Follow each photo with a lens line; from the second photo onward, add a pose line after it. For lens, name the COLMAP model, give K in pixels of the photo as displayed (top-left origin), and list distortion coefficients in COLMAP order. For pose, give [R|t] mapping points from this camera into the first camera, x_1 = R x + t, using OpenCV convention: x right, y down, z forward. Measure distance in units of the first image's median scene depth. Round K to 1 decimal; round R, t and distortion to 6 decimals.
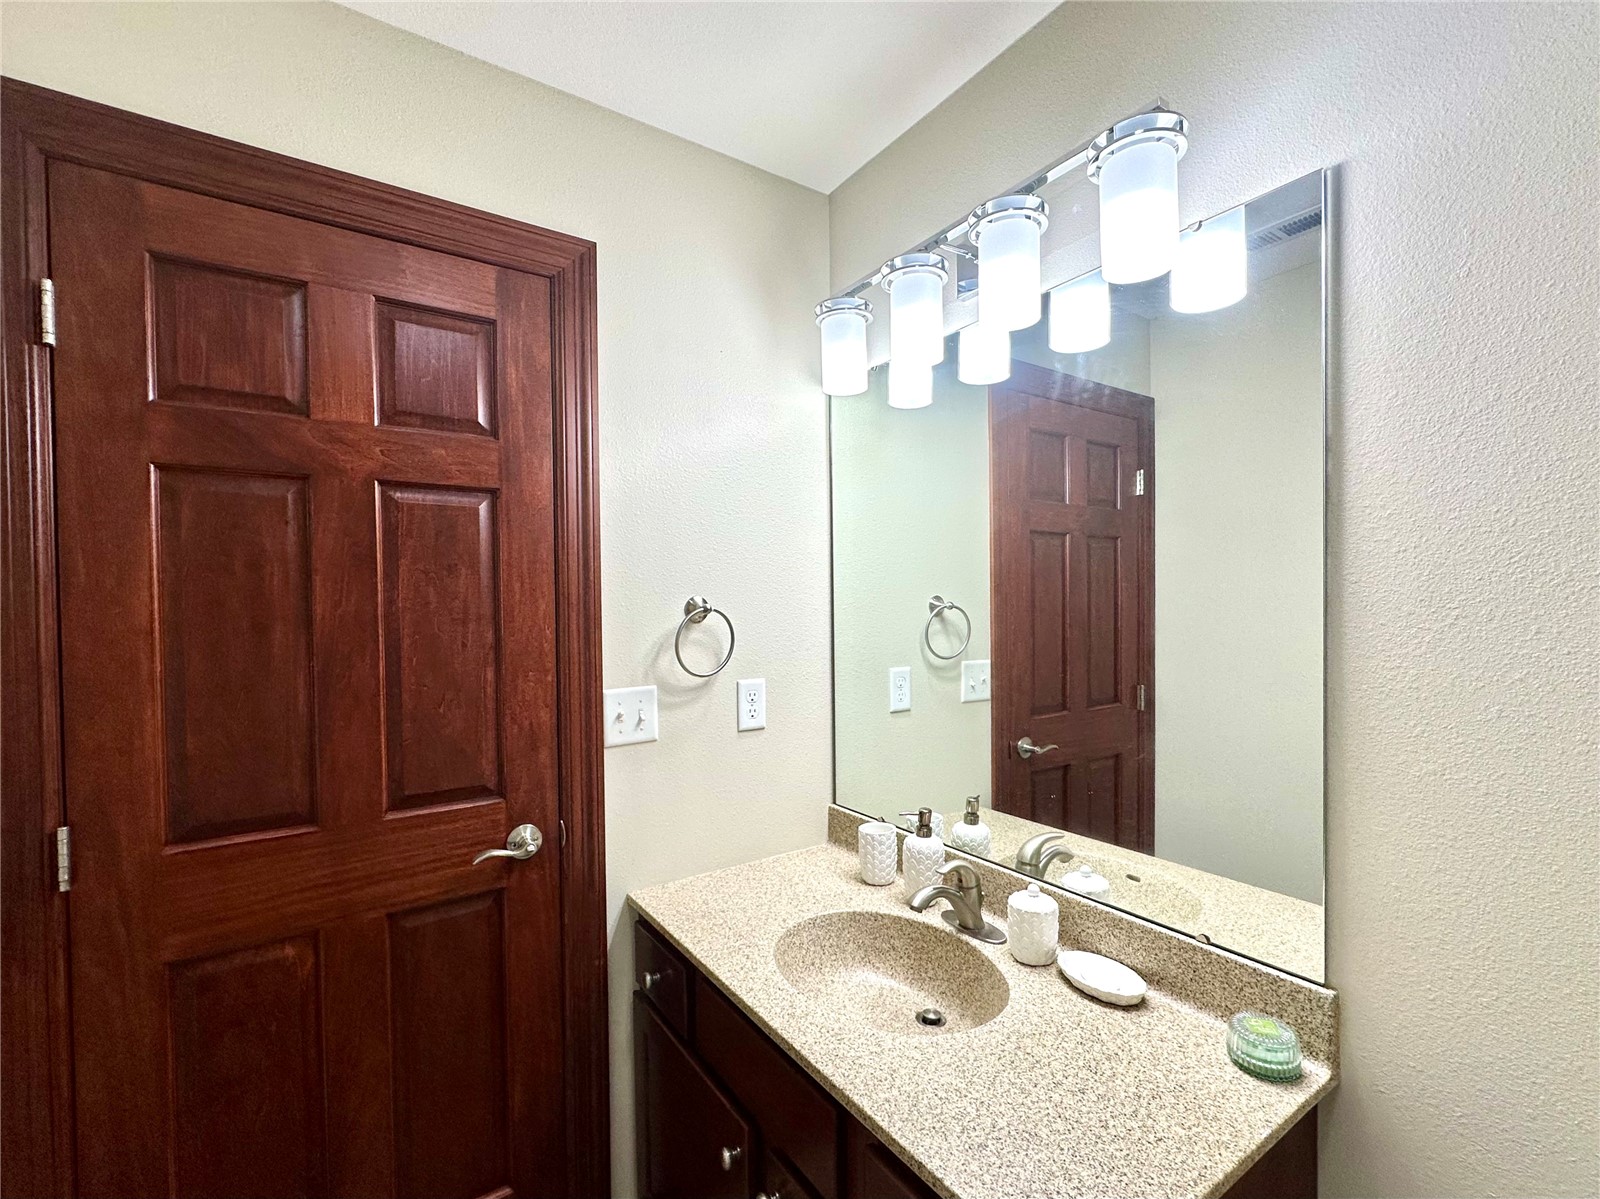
lens RADIAL K [[698.5, 0, 797.3], [0, 698.5, 617.5], [0, 0, 1]] dist [-0.000771, -0.000015]
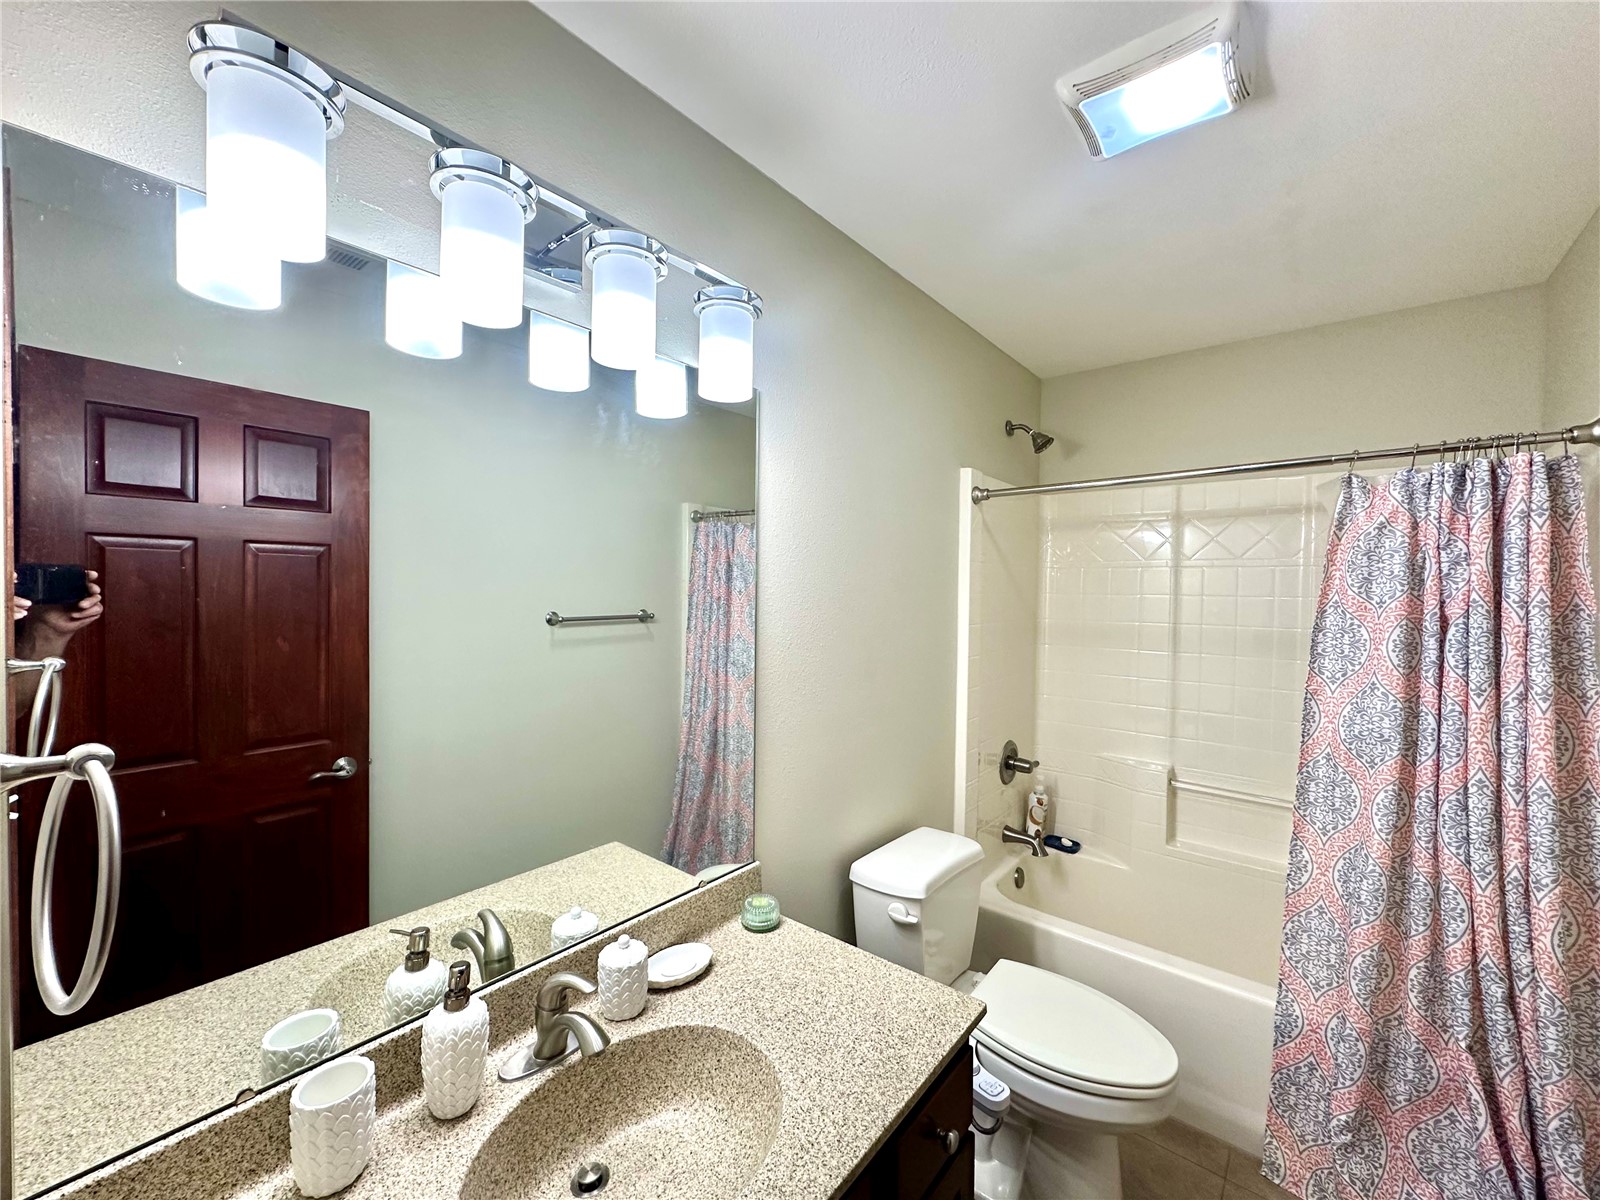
lens RADIAL K [[639.0, 0, 800.0], [0, 639.0, 600.0], [0, 0, 1]] dist [0.000623, 0.000252]
pose [[-0.278897, -0.003438, 0.960315, -0.587626], [0.017290, 0.999814, 0.008601, -0.095672], [-0.960165, 0.019003, -0.278785, 0.978096]]
